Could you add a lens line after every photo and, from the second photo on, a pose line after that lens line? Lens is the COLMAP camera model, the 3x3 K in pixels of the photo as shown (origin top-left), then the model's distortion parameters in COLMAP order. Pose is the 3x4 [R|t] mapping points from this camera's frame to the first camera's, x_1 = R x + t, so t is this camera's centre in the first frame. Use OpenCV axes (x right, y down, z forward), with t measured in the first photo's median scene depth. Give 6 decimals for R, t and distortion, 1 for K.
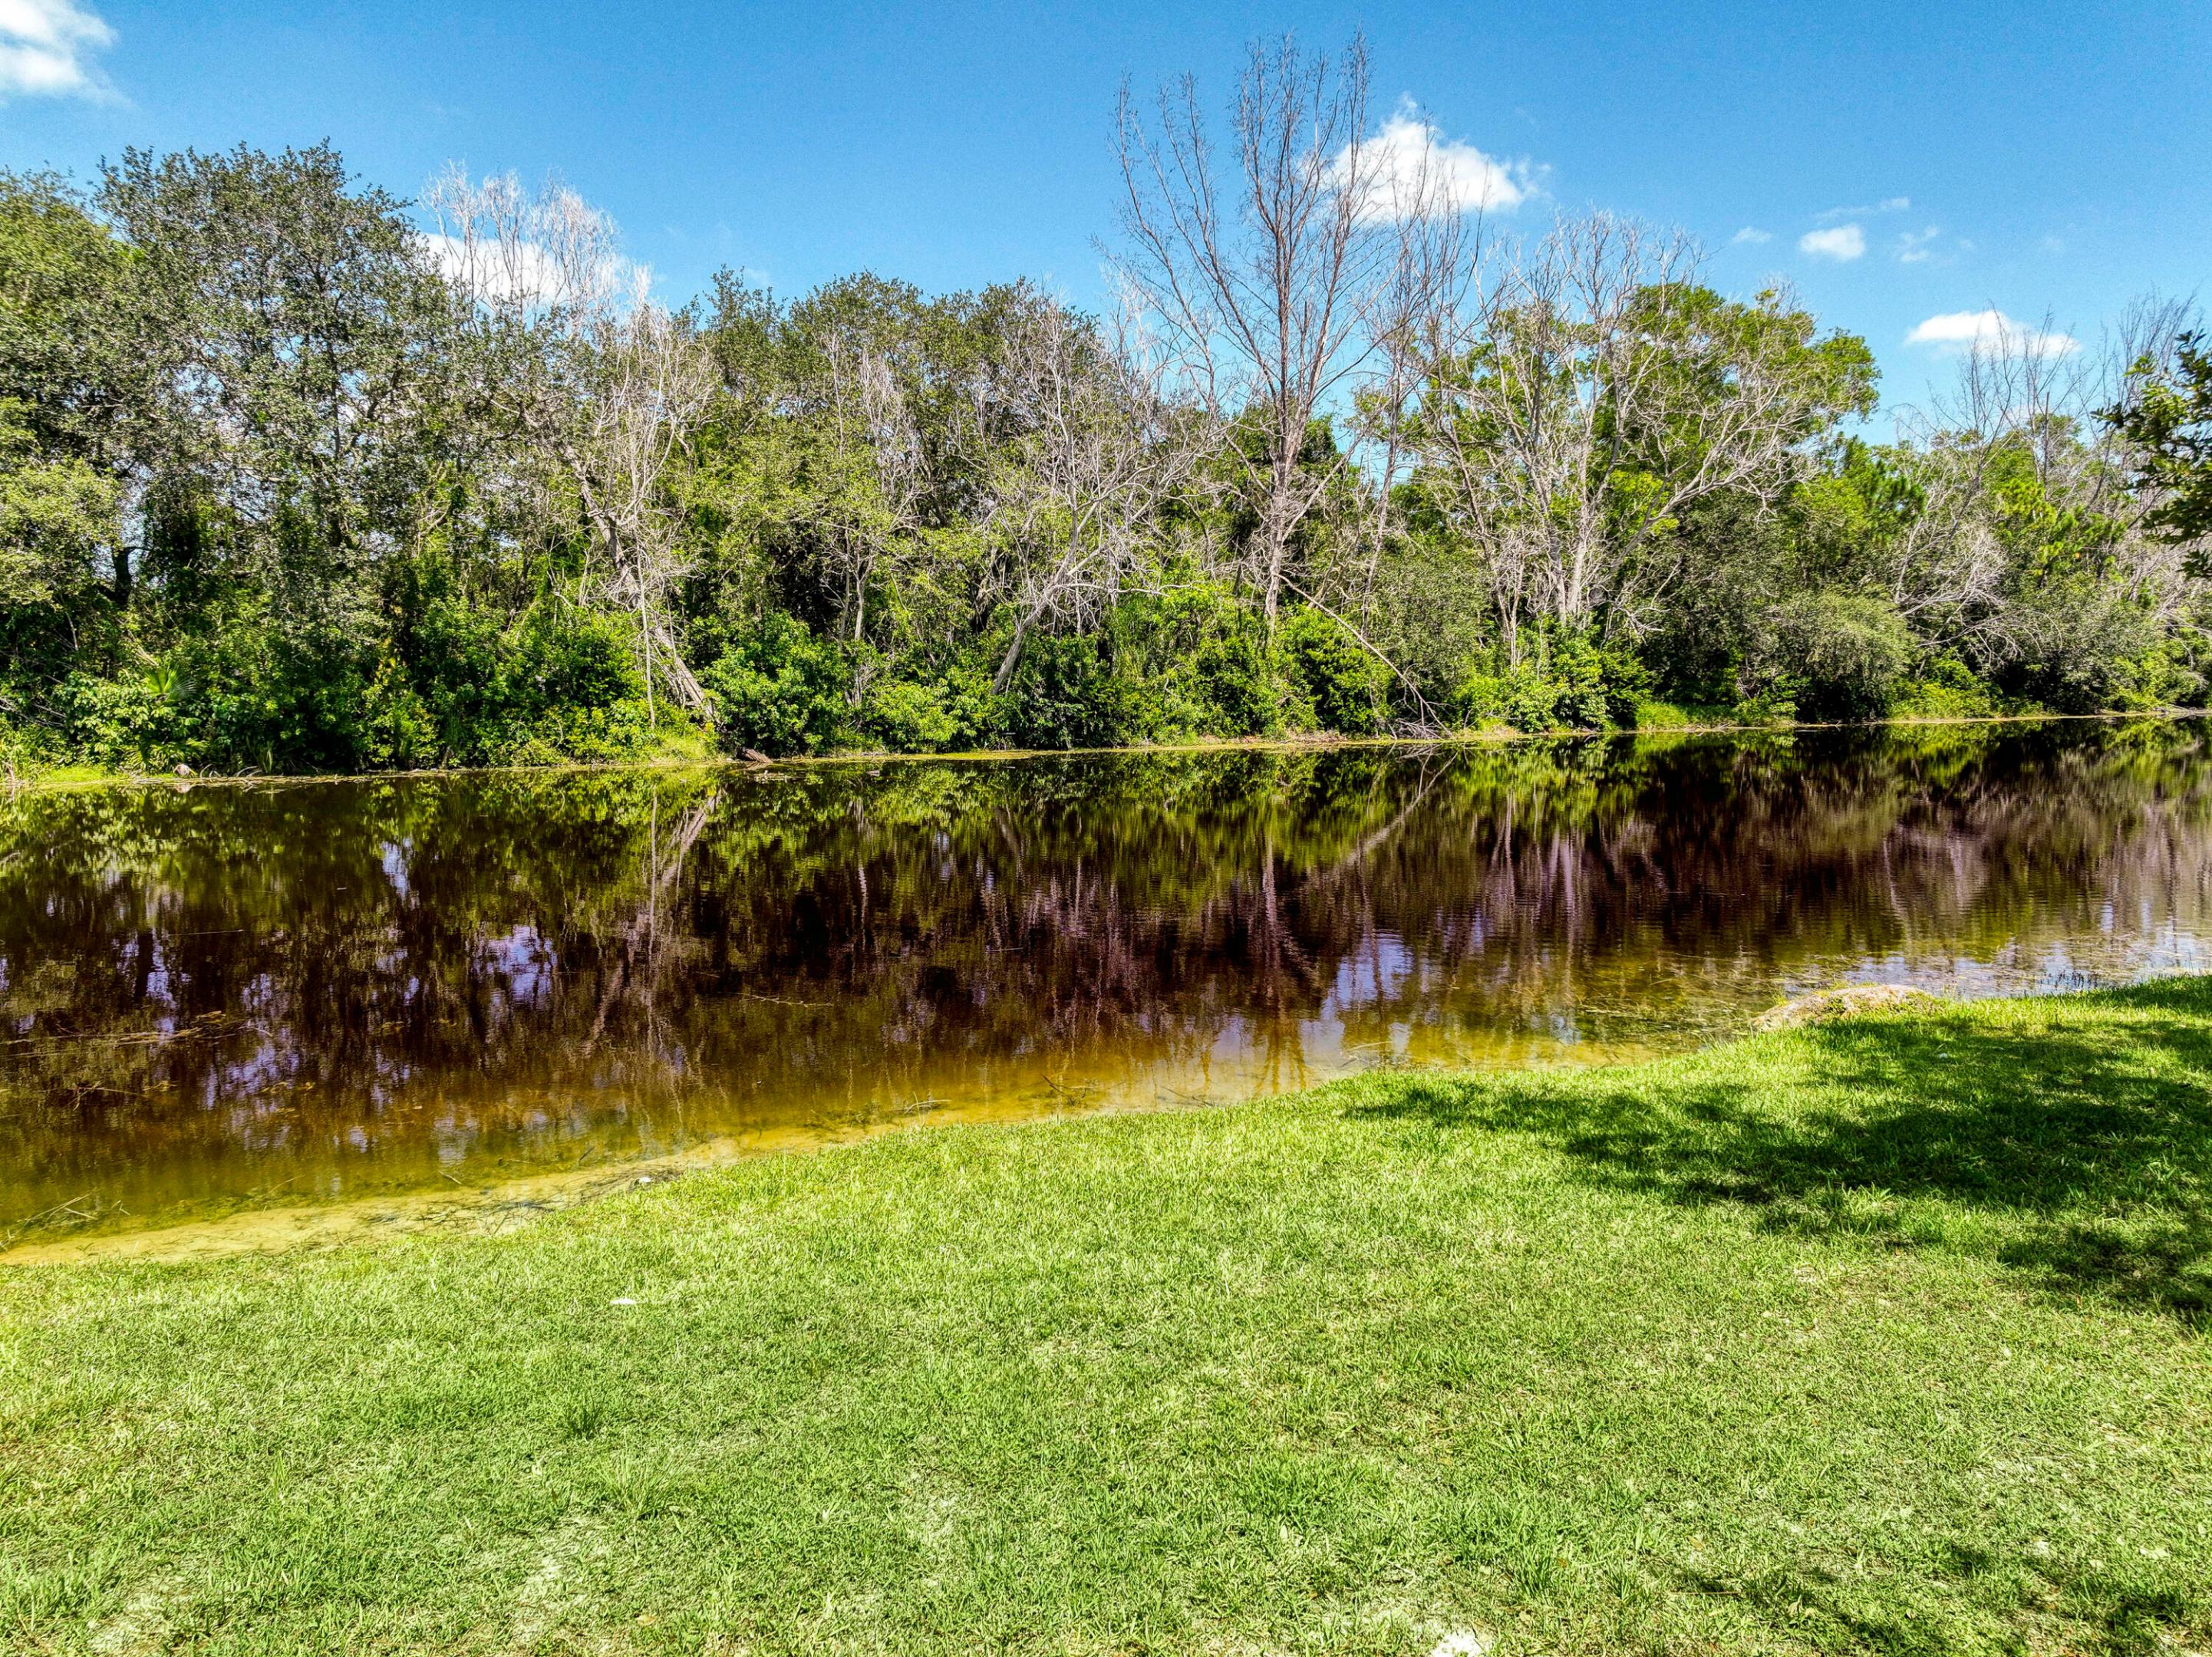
lens RADIAL K [[1545.5, 0, 1113.8], [0, 1545.5, 822.2], [0, 0, 1]] dist [-0.001397, 0.016424]
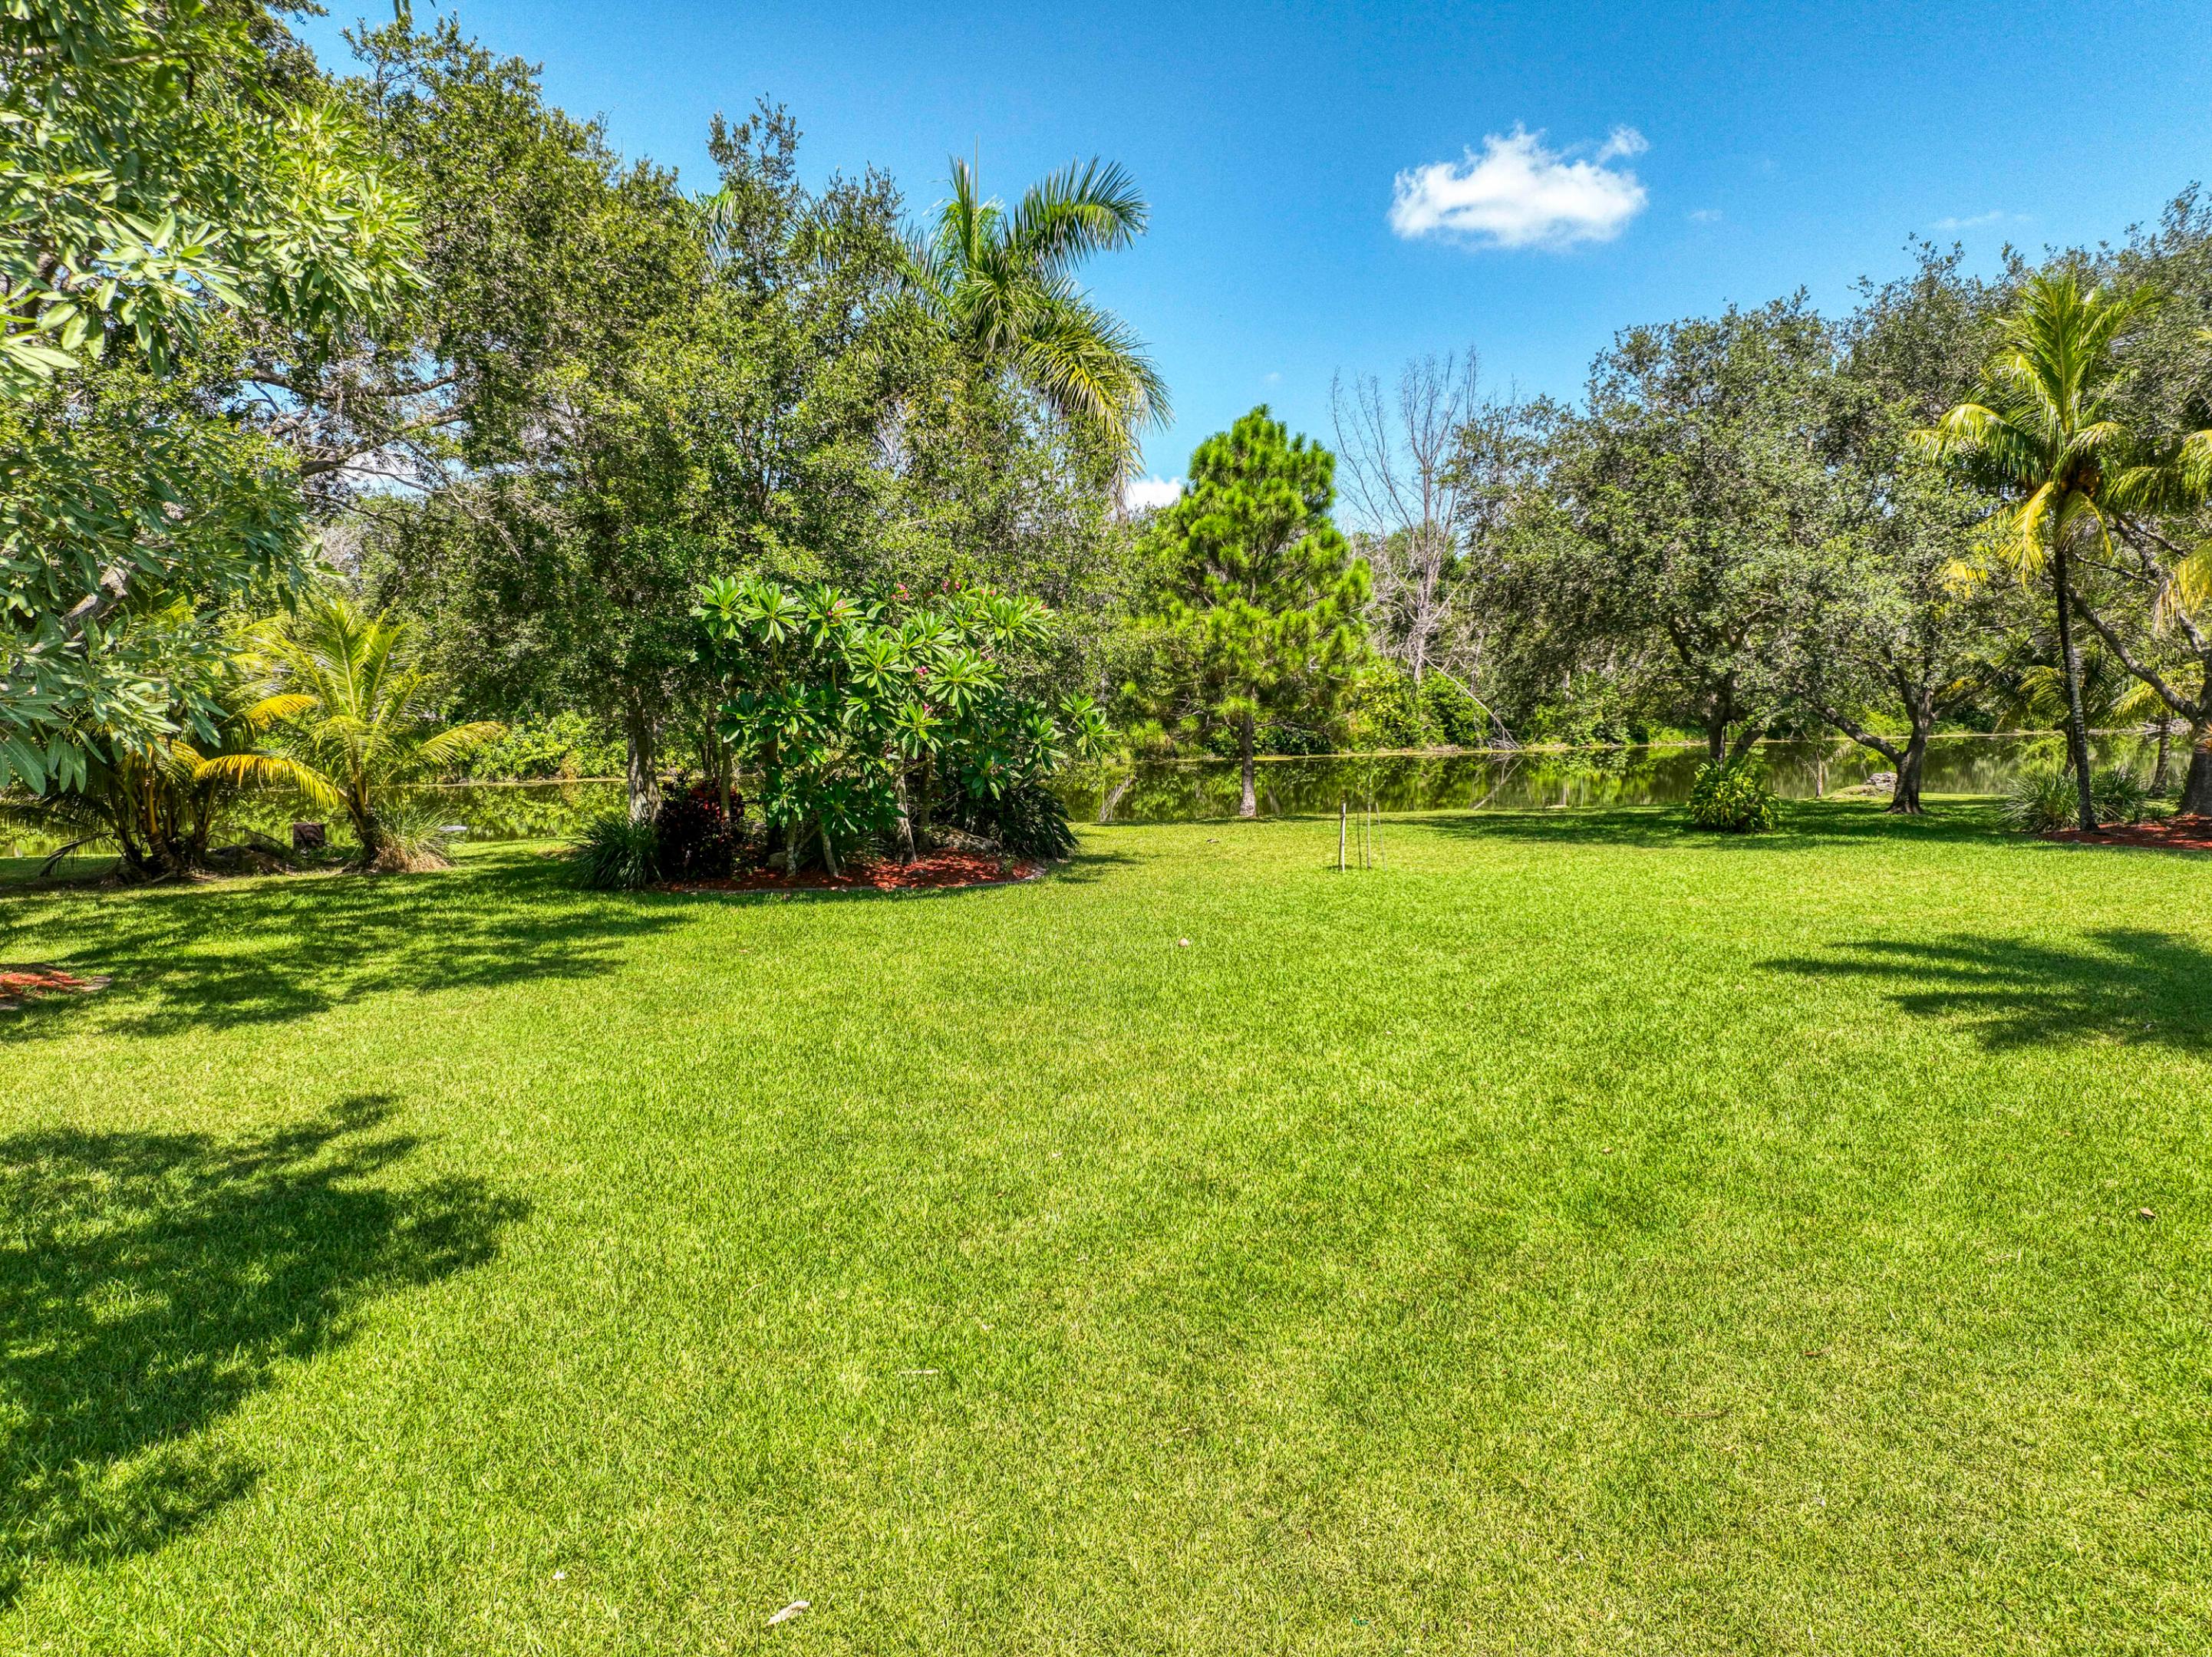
lens RADIAL K [[1545.5, 0, 1115.3], [0, 1545.5, 830.3], [0, 0, 1]] dist [-0.001397, 0.016424]
pose [[0.997403, 0.006254, -0.071745, -0.111786], [-0.006240, 0.999980, 0.000411, 0.038075], [0.071746, 0.000038, 0.997423, -0.752742]]
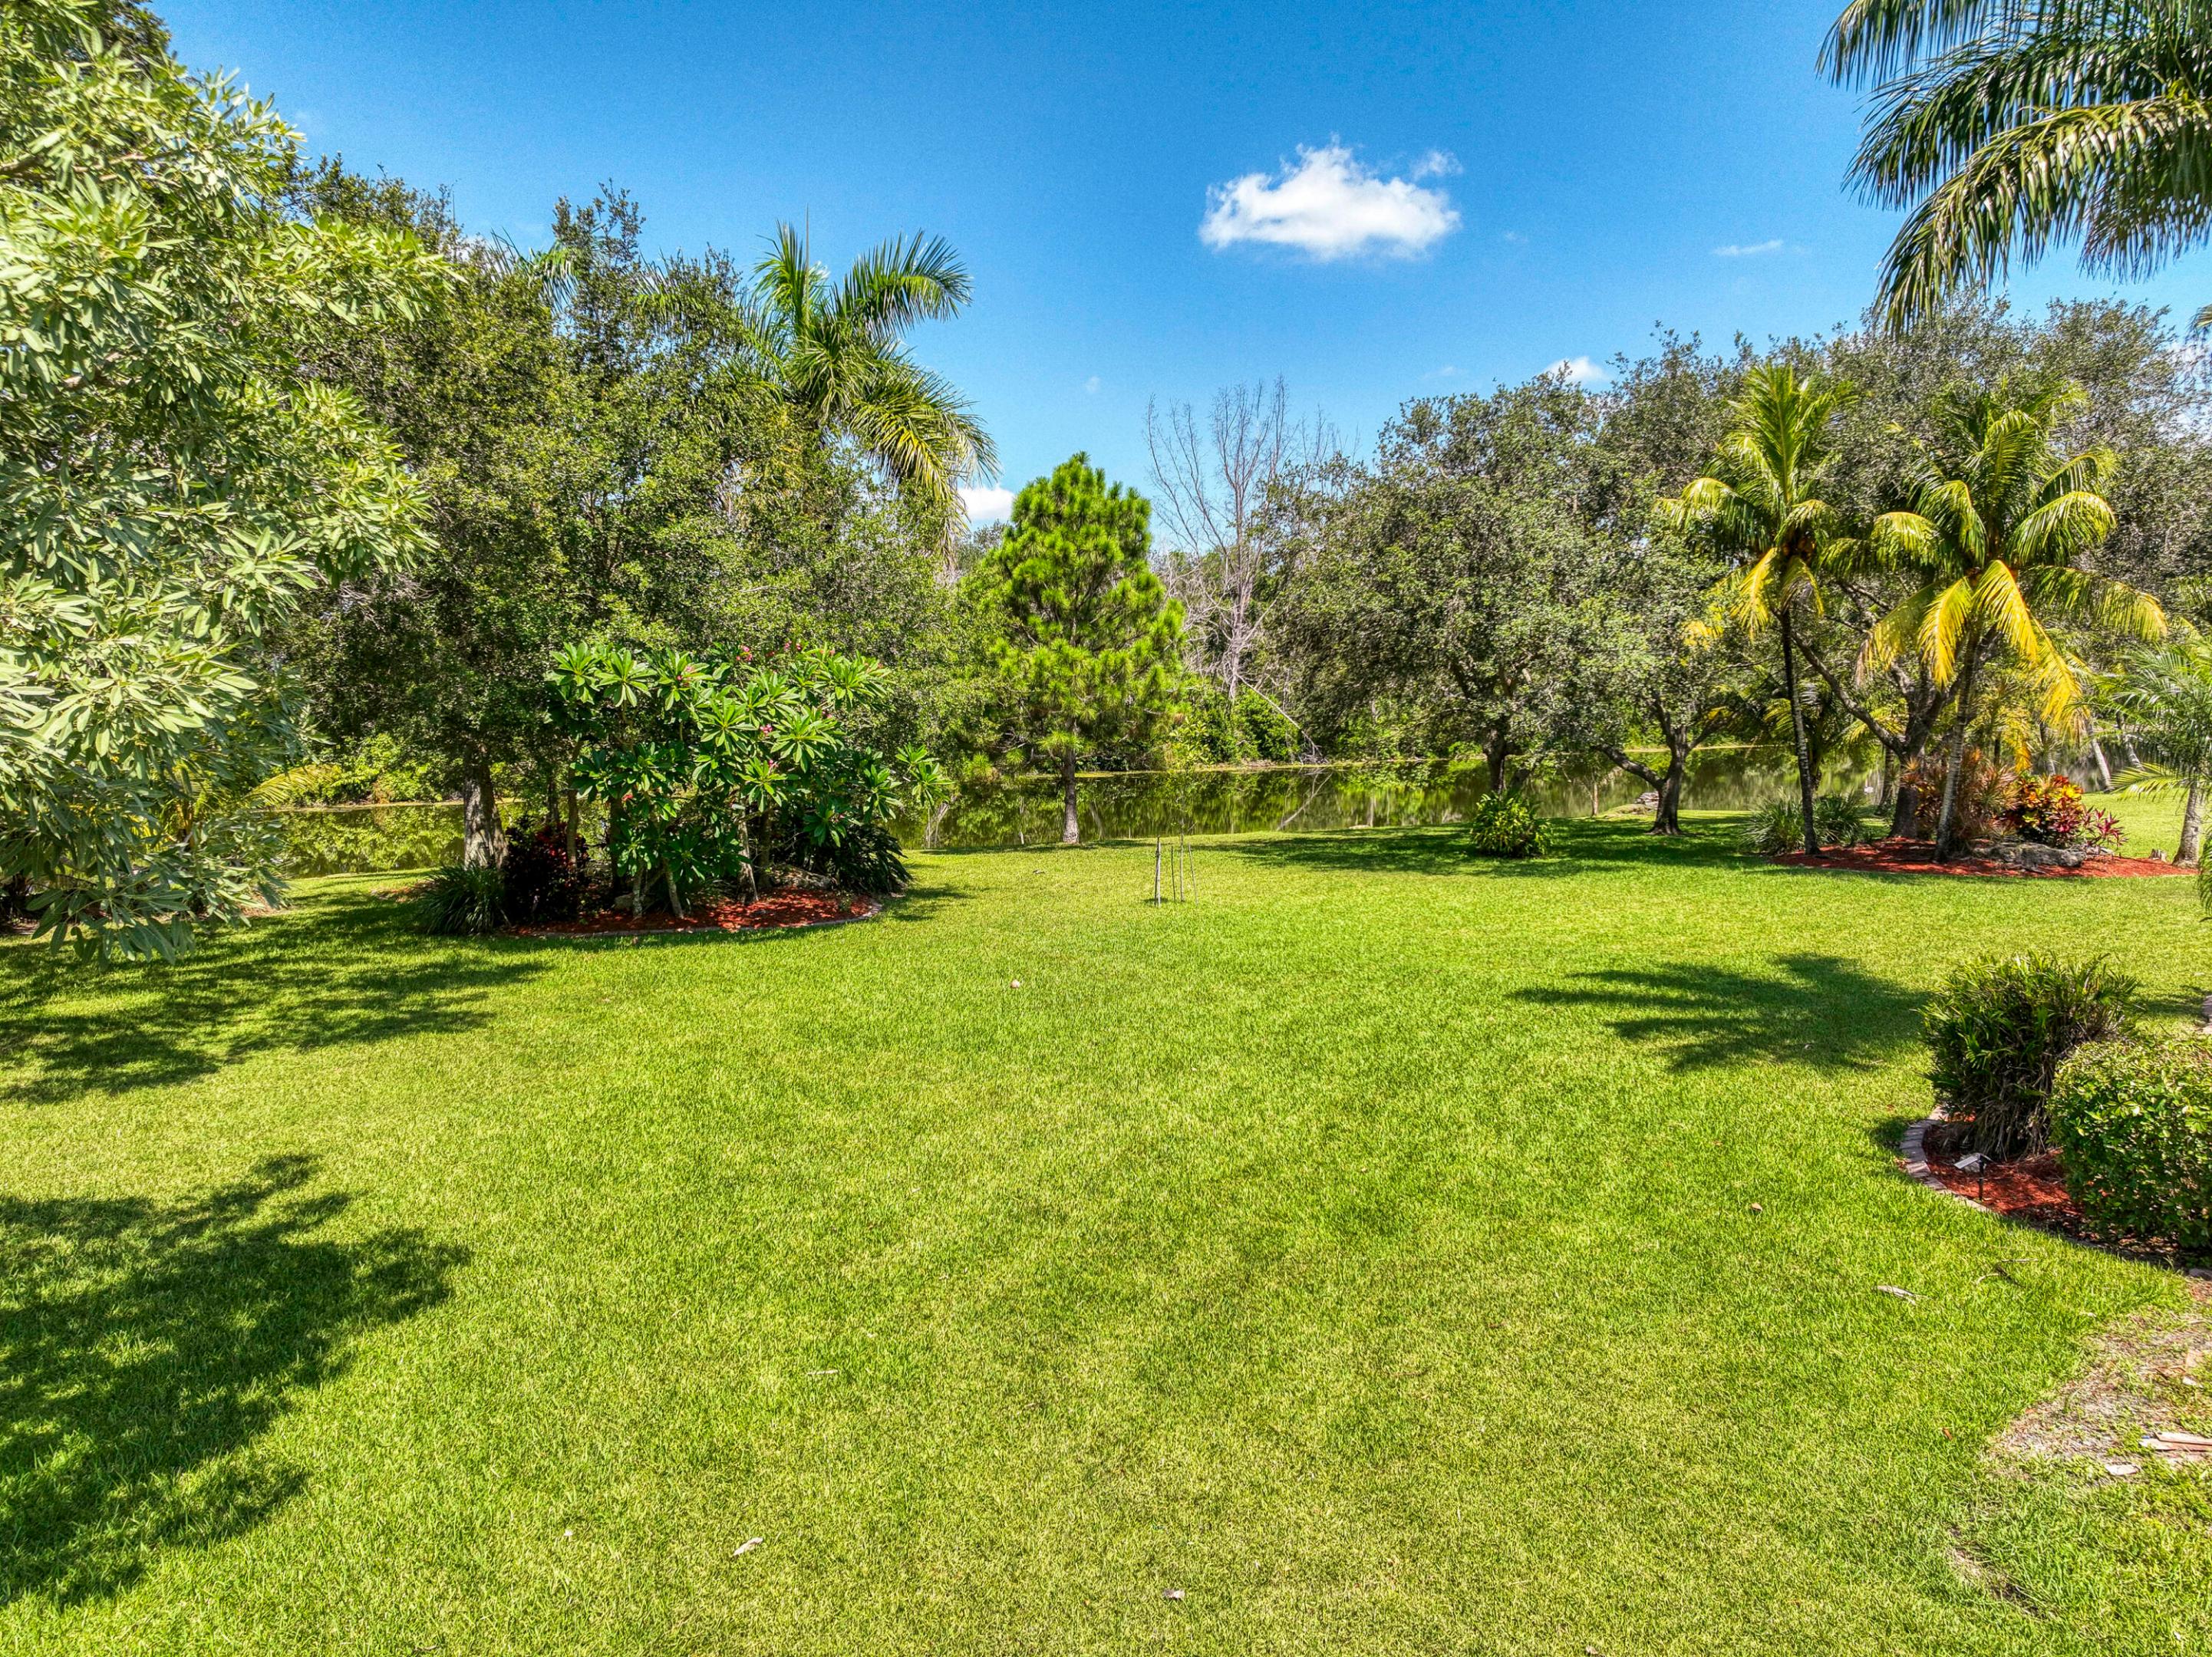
lens RADIAL K [[1545.5, 0, 1114.7], [0, 1545.5, 826.8], [0, 0, 1]] dist [-0.001397, 0.016424]
pose [[0.999089, -0.003445, 0.042527, -0.112537], [0.003656, 0.999981, -0.004890, 0.026824], [-0.042509, 0.005041, 0.999083, -0.789420]]
